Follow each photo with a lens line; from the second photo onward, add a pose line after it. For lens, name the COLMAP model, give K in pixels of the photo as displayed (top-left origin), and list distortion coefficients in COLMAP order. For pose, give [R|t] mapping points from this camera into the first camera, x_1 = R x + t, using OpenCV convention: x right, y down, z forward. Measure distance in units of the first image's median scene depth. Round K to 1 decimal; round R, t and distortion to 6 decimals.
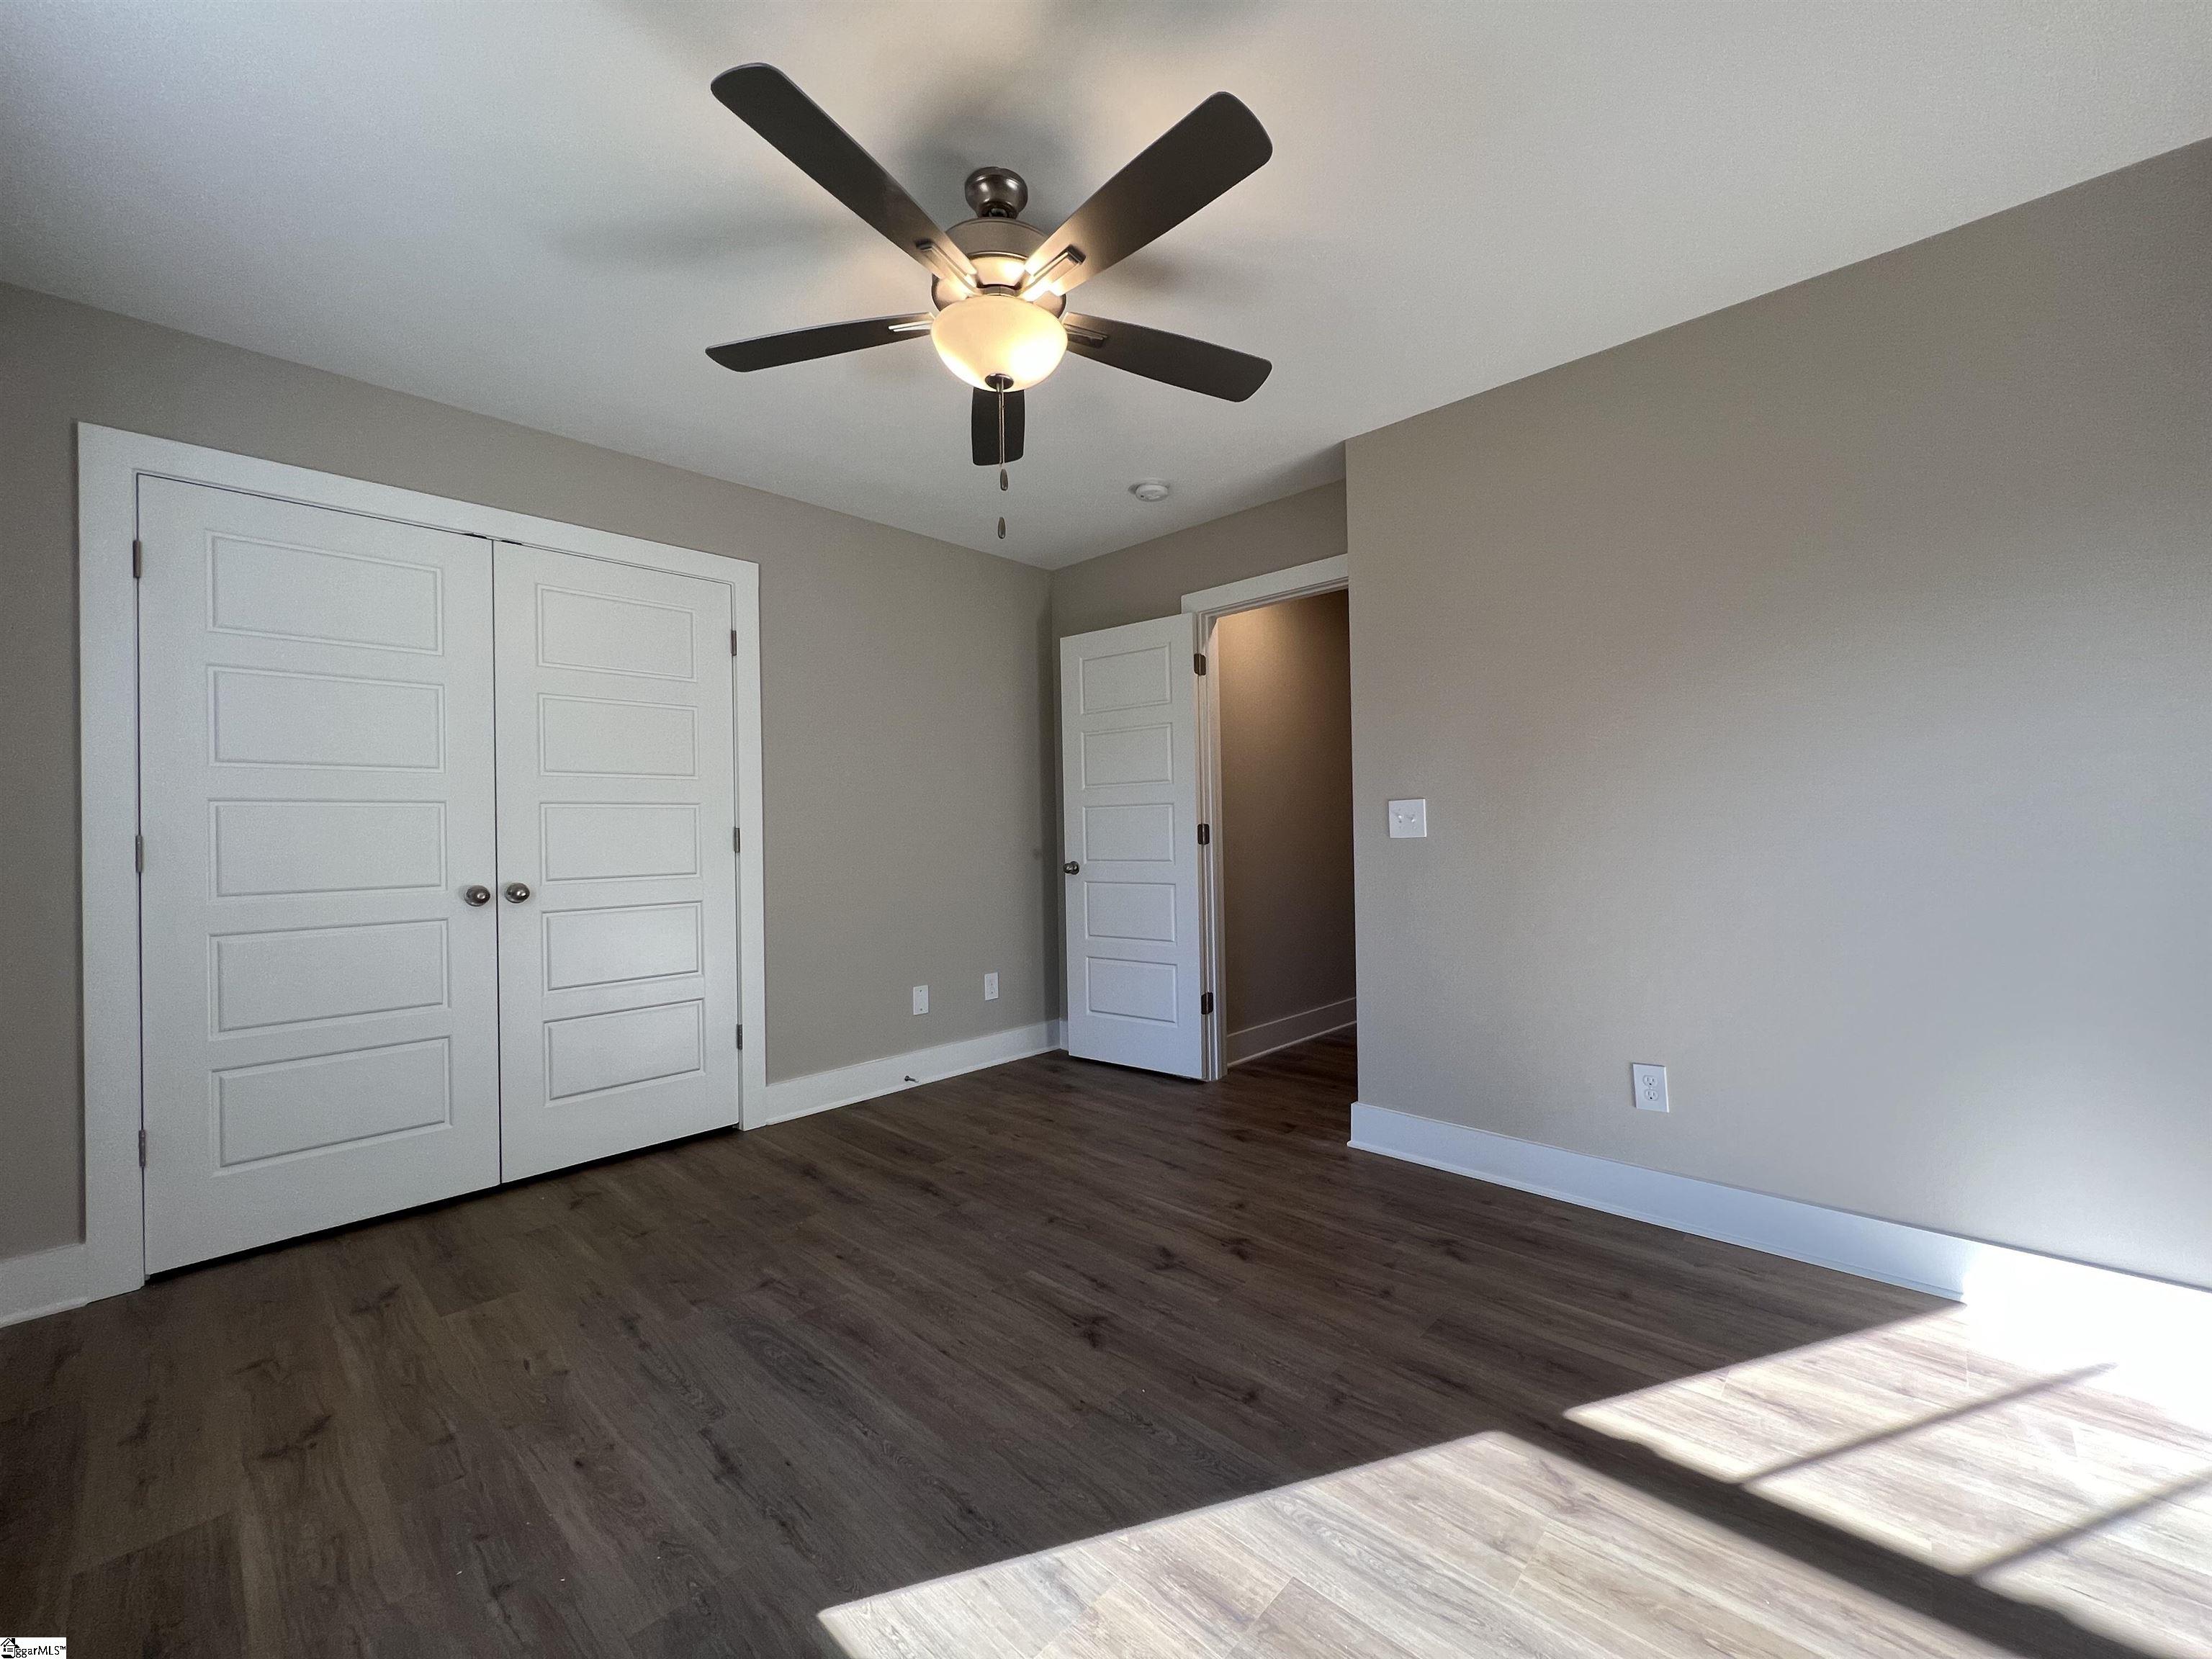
lens RADIAL K [[881.3, 0, 1097.1], [0, 881.3, 829.5], [0, 0, 1]] dist [-0.002667, 0.000864]
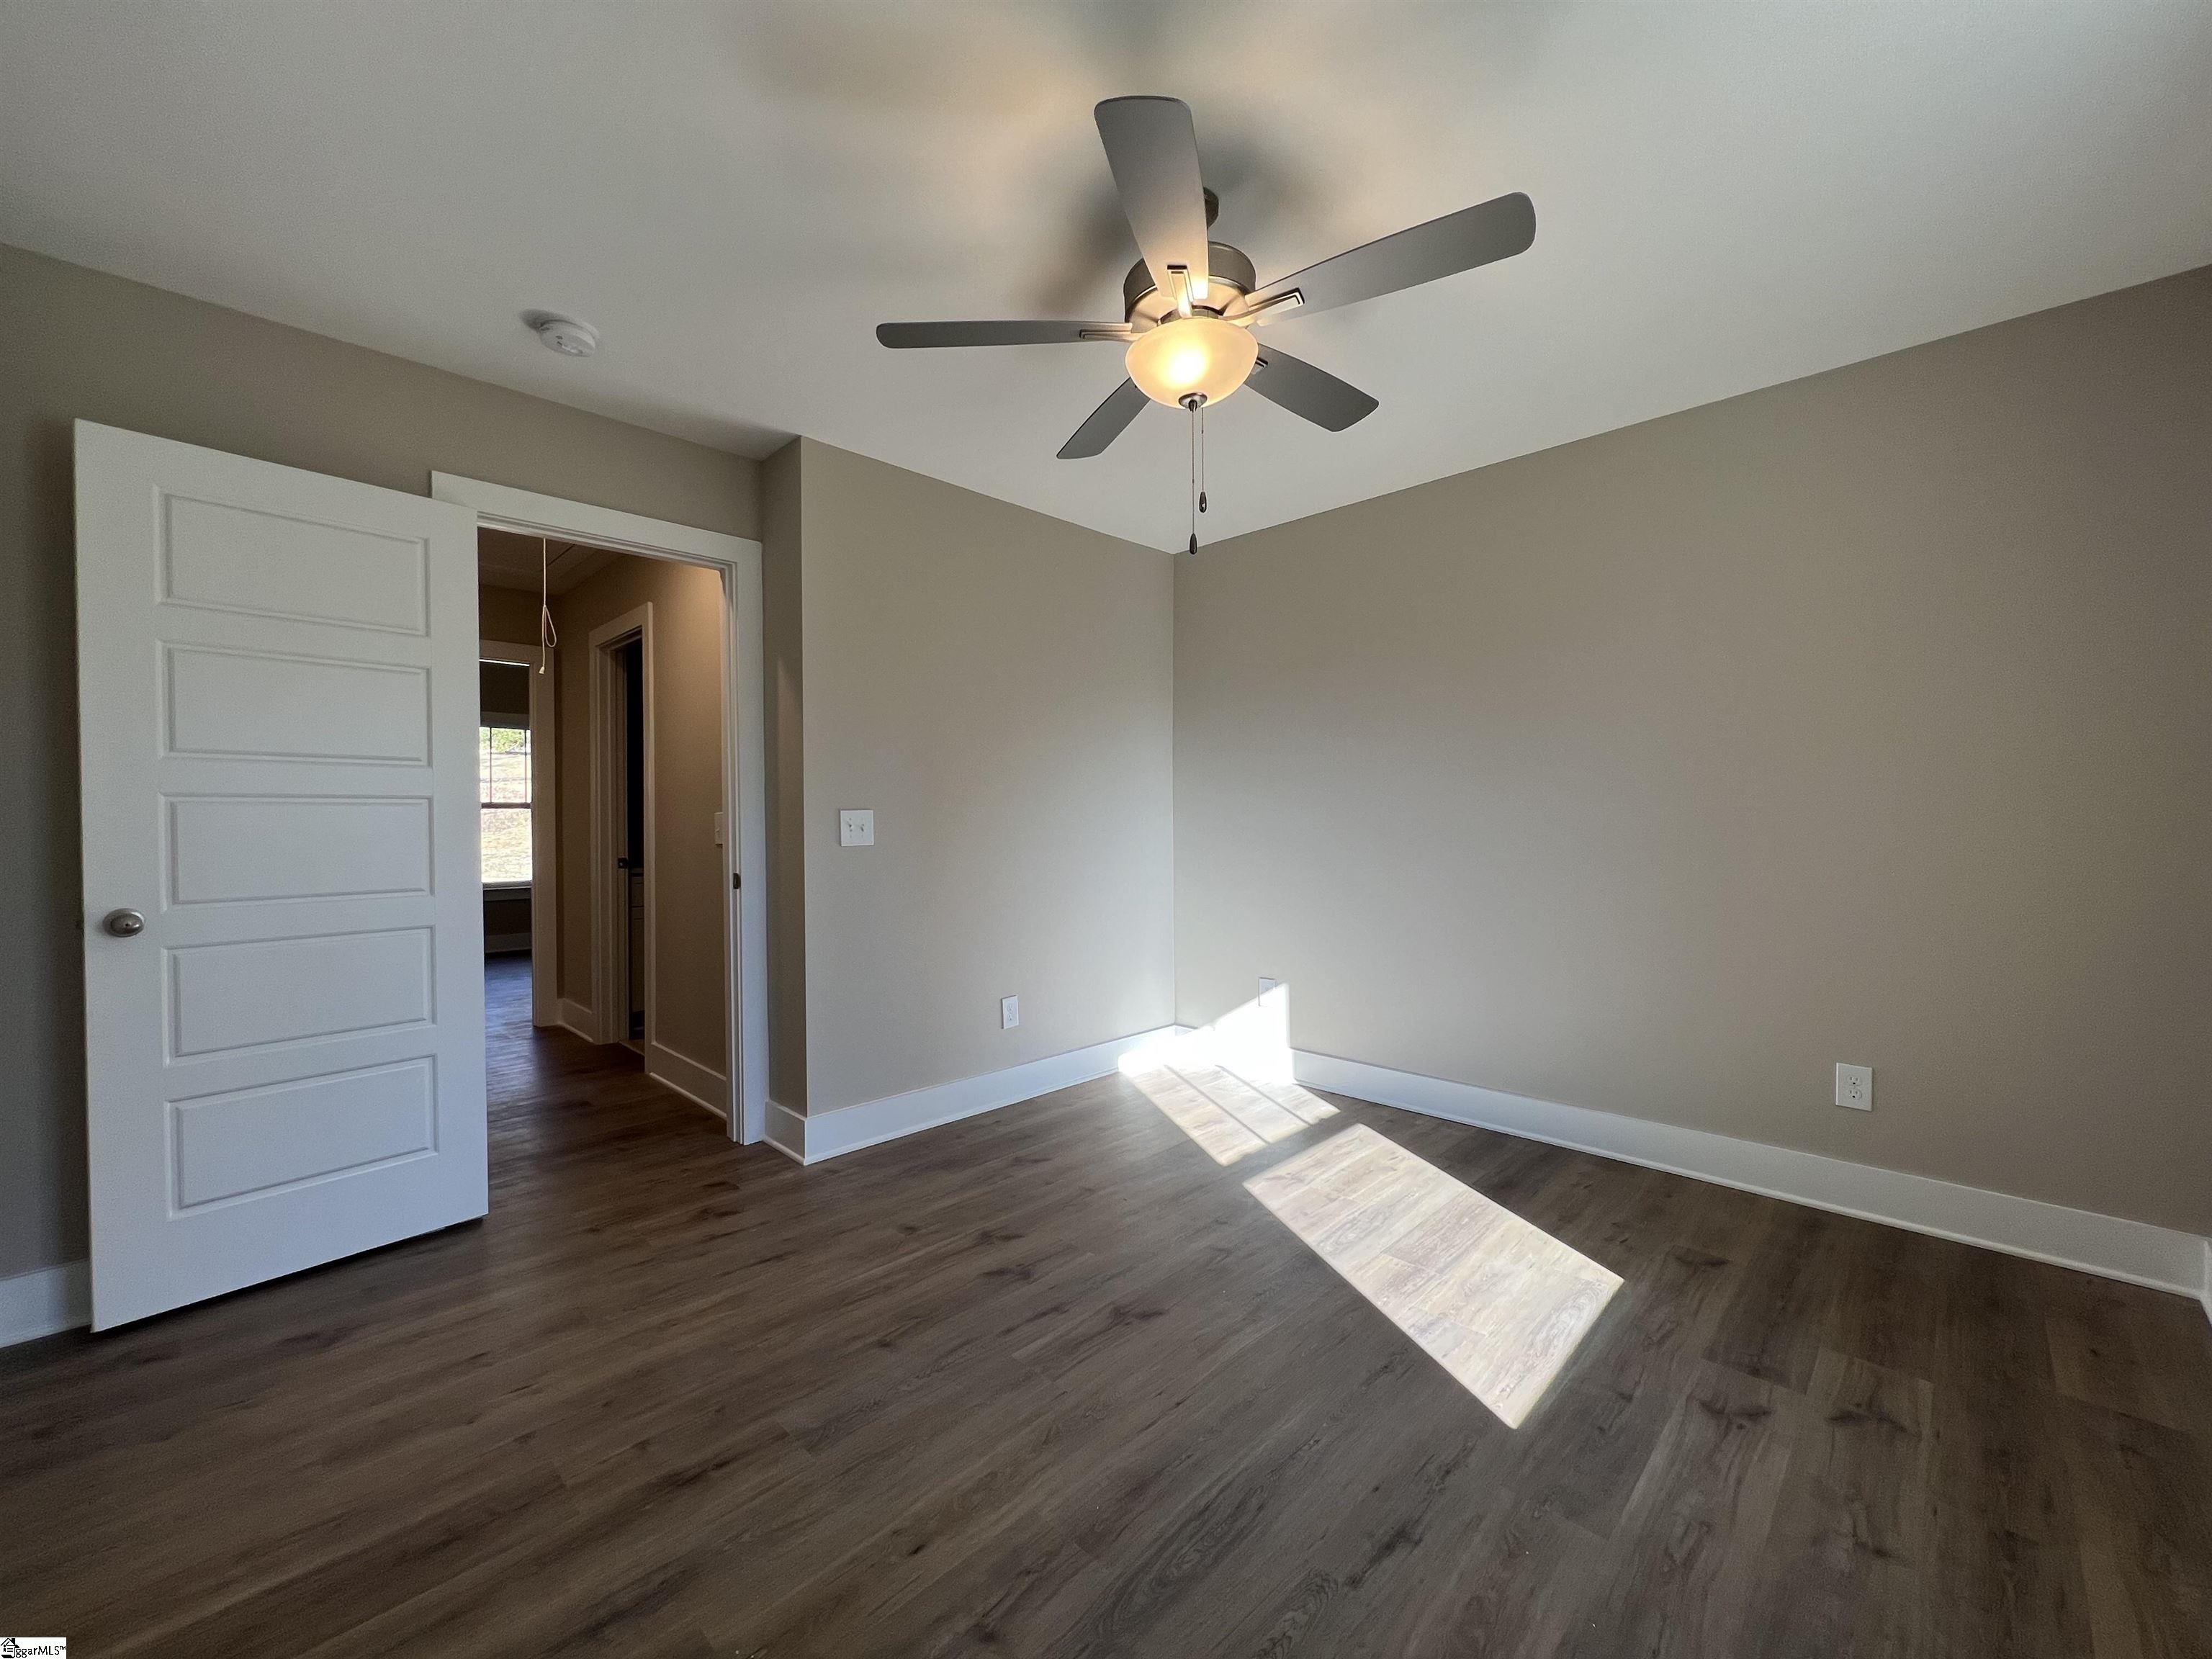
lens RADIAL K [[881.3, 0, 1104.8], [0, 881.3, 816.3], [0, 0, 1]] dist [-0.002667, 0.000864]
pose [[0.018217, 0.020619, 0.999621, -0.943114], [0.002451, 0.999783, -0.020667, -0.005292], [-0.999831, 0.002826, 0.018163, 0.895662]]
